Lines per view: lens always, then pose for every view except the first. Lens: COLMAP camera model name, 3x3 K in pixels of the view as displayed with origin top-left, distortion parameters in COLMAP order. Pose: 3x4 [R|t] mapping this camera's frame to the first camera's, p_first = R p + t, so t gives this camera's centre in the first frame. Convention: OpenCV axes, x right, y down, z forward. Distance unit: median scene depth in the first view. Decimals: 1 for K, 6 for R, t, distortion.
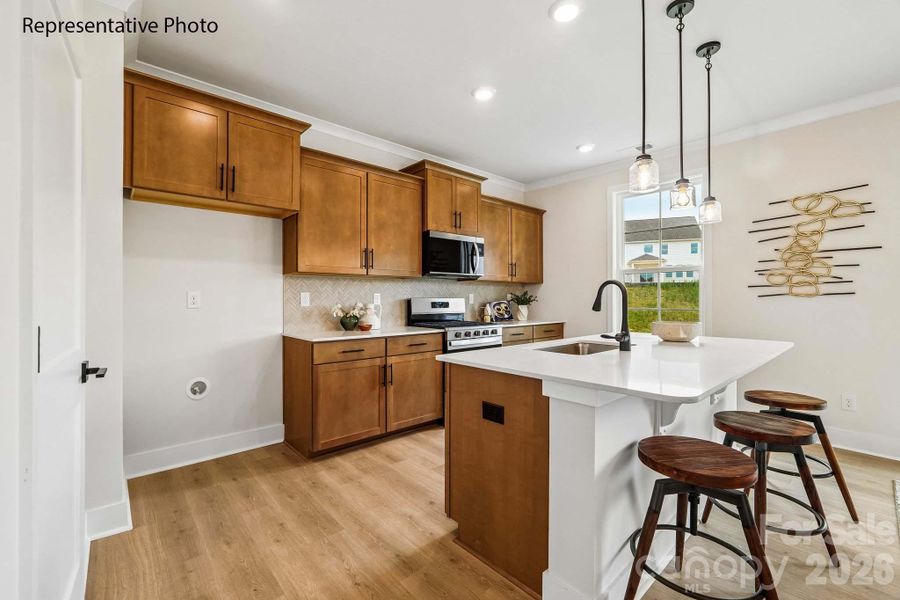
lens RADIAL K [[378.8, 0, 450.1], [0, 378.8, 298.0], [0, 0, 1]] dist [-0.018001, 0.006898]
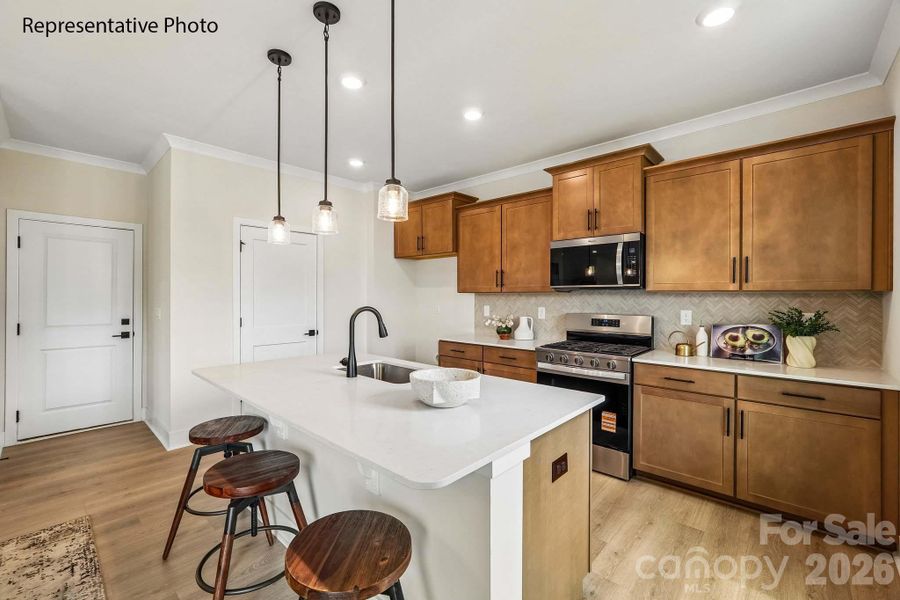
lens RADIAL K [[378.8, 0, 450.1], [0, 378.8, 298.0], [0, 0, 1]] dist [-0.018001, 0.006898]
pose [[0.099761, 0.003964, -0.995004, 0.864319], [-0.004004, 0.999986, 0.003583, -0.042658], [0.995003, 0.003626, 0.099775, 0.669196]]
